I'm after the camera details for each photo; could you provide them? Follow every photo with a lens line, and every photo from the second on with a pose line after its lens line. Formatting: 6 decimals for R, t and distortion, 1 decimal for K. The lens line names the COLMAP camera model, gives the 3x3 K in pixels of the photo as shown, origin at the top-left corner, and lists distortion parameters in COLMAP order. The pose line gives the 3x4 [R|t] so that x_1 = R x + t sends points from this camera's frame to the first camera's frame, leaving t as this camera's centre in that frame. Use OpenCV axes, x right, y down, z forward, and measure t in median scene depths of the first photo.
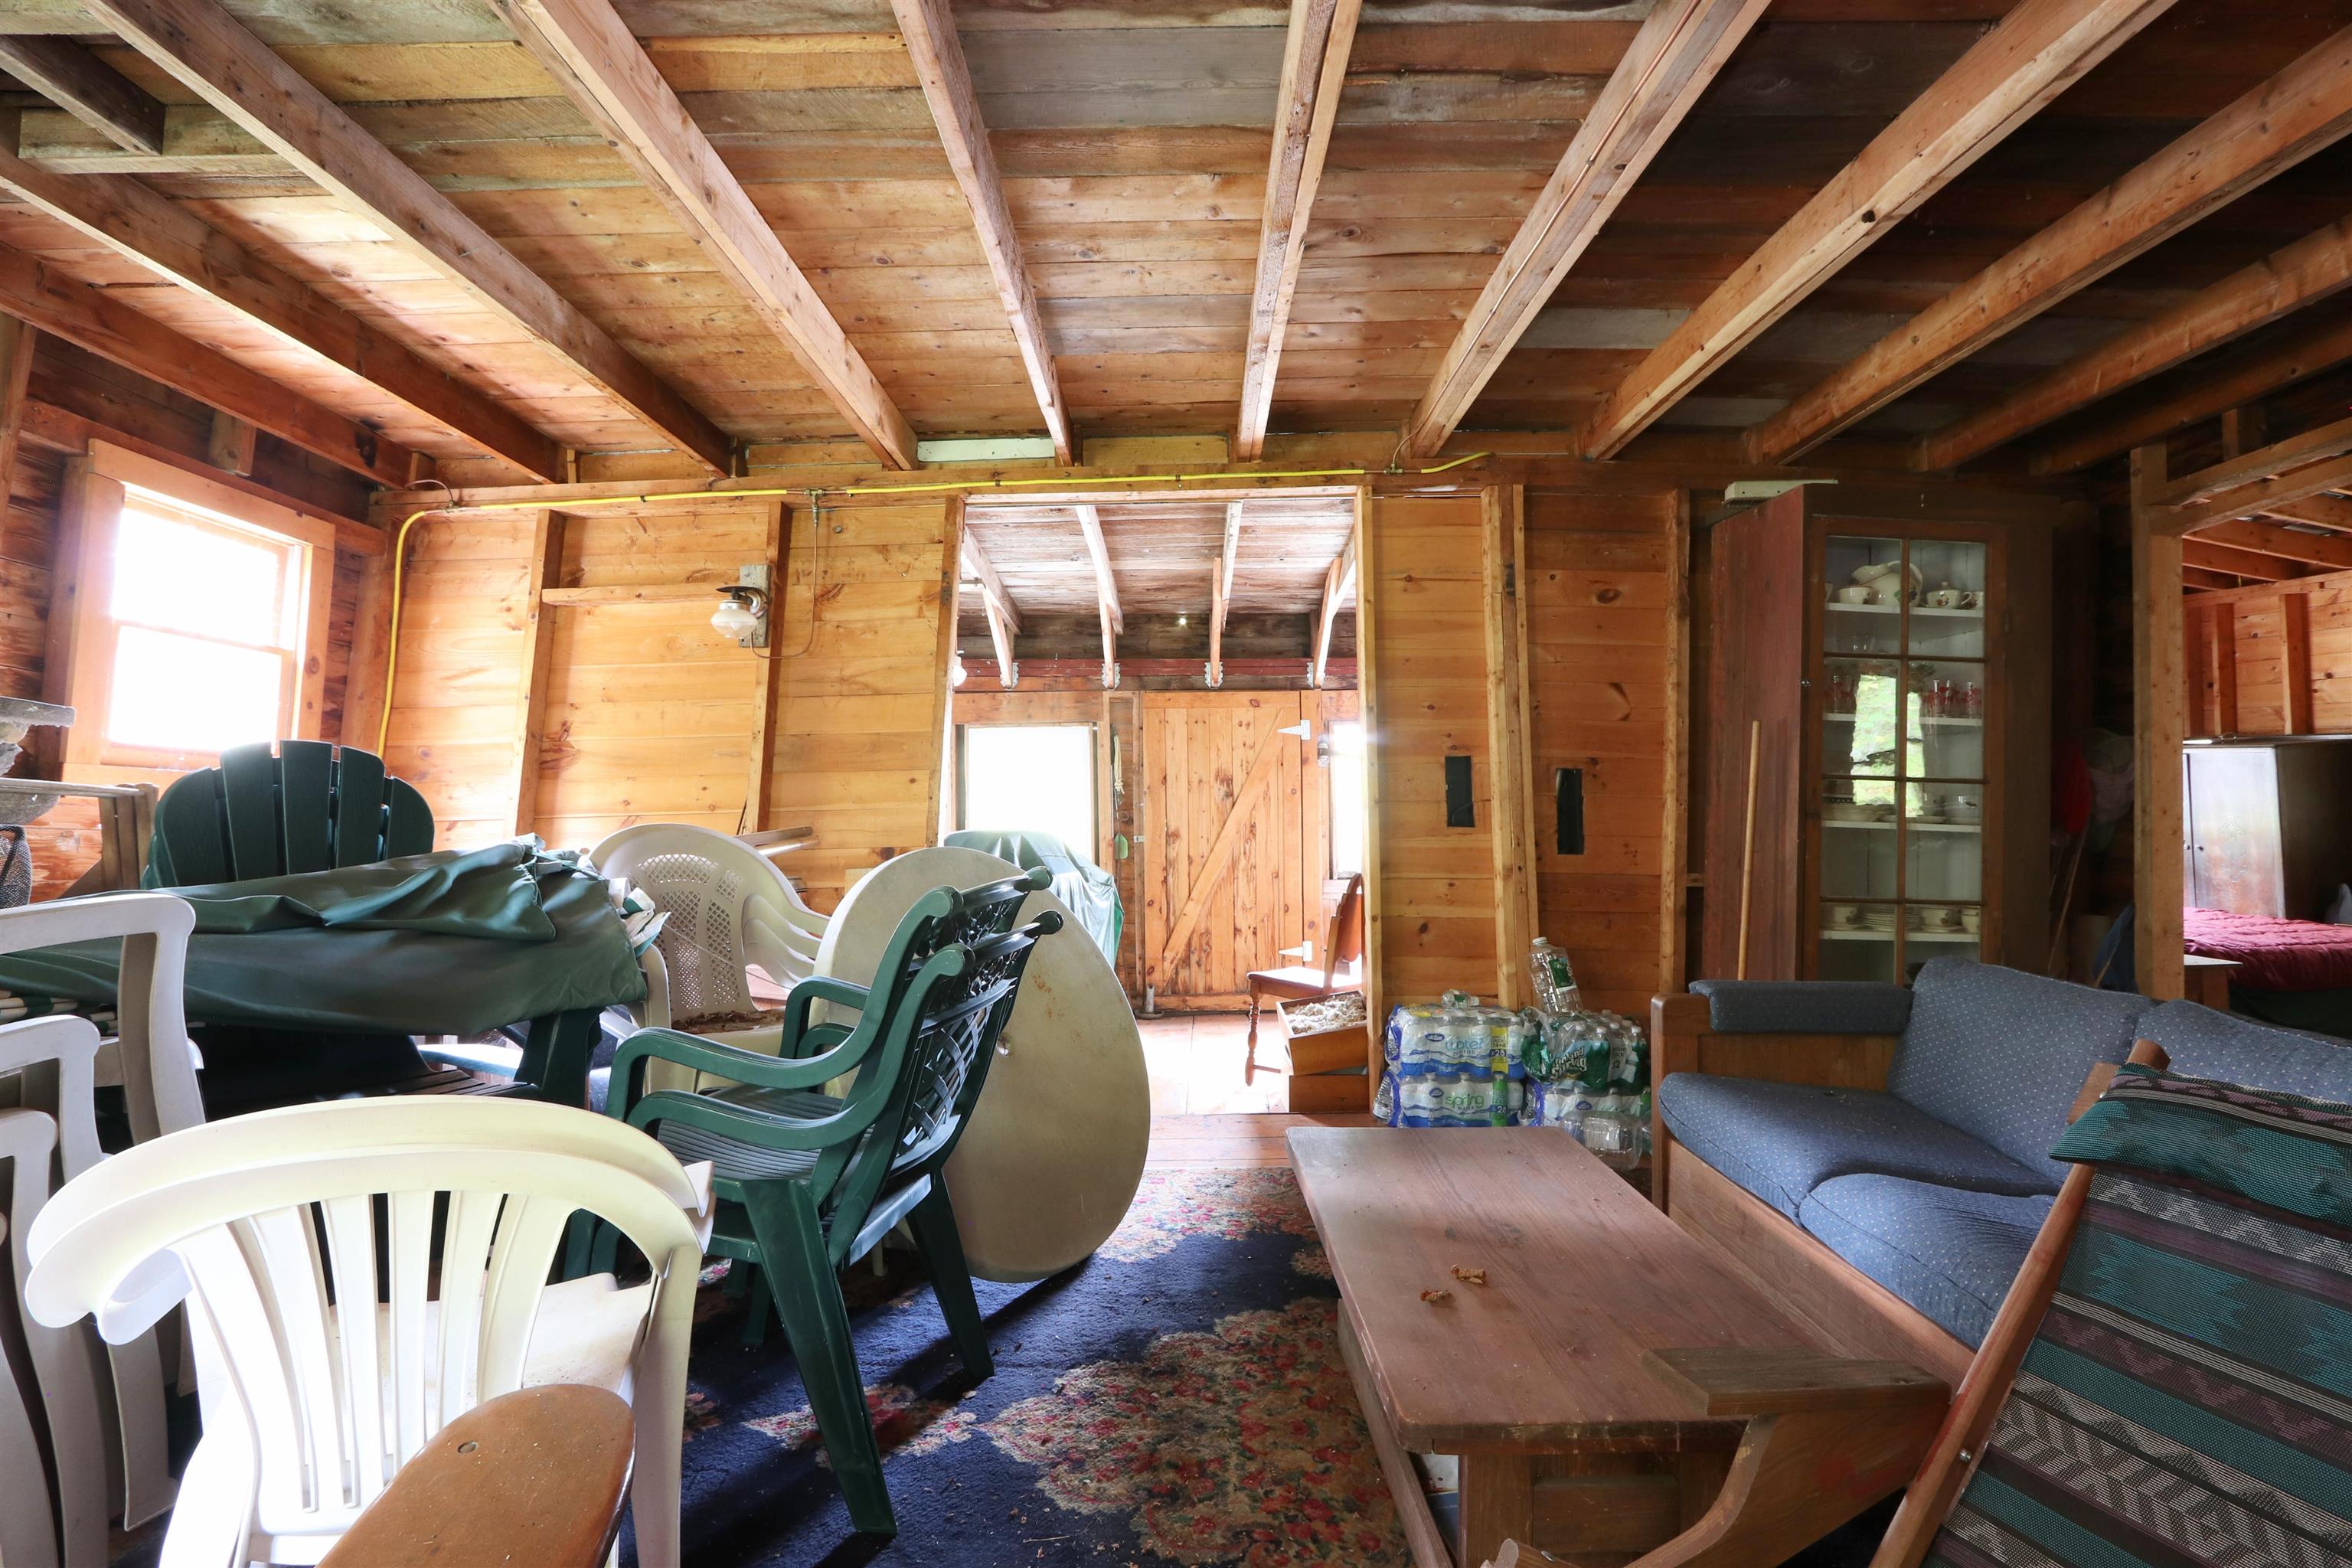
lens RADIAL K [[1120.6, 0, 1156.5], [0, 1120.6, 784.1], [0, 0, 1]] dist [-0.012099, 0.001486]
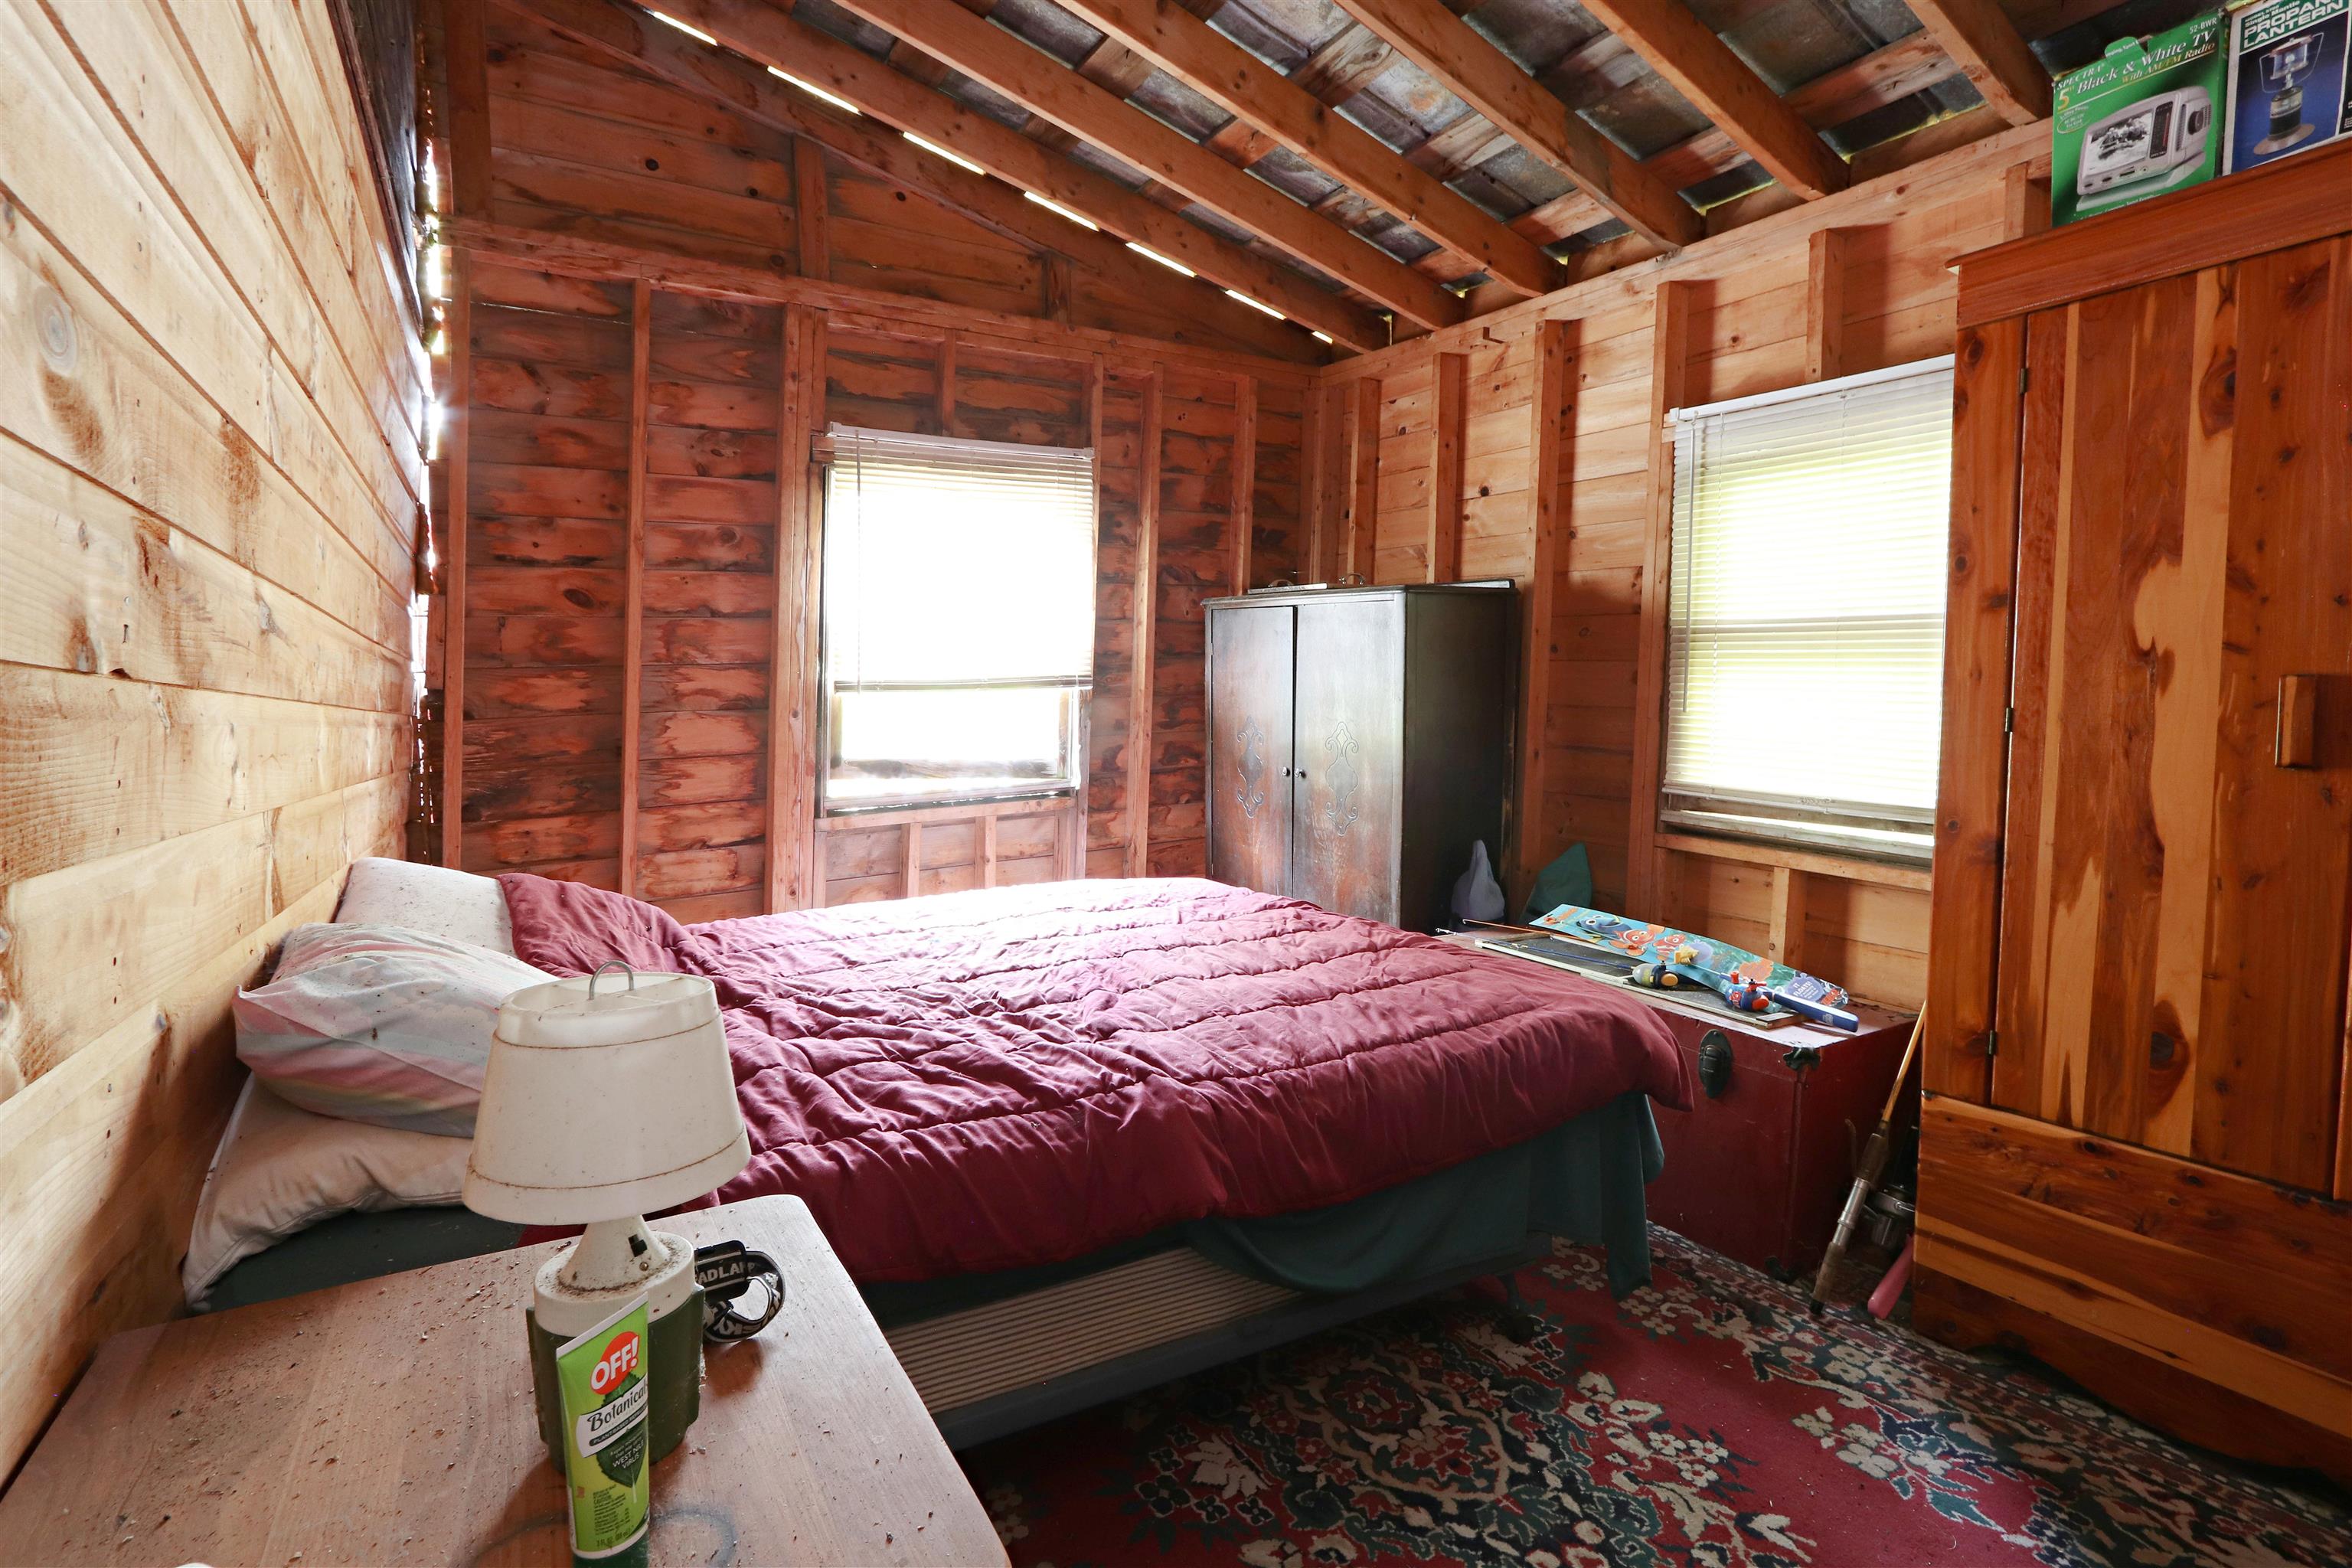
lens RADIAL K [[1120.6, 0, 1185.6], [0, 1120.6, 779.3], [0, 0, 1]] dist [-0.012099, 0.001486]
pose [[0.845705, 0.007801, 0.533594, 0.359970], [-0.048755, 0.996841, 0.062700, 0.016823], [-0.531419, -0.079041, 0.843413, 0.337786]]
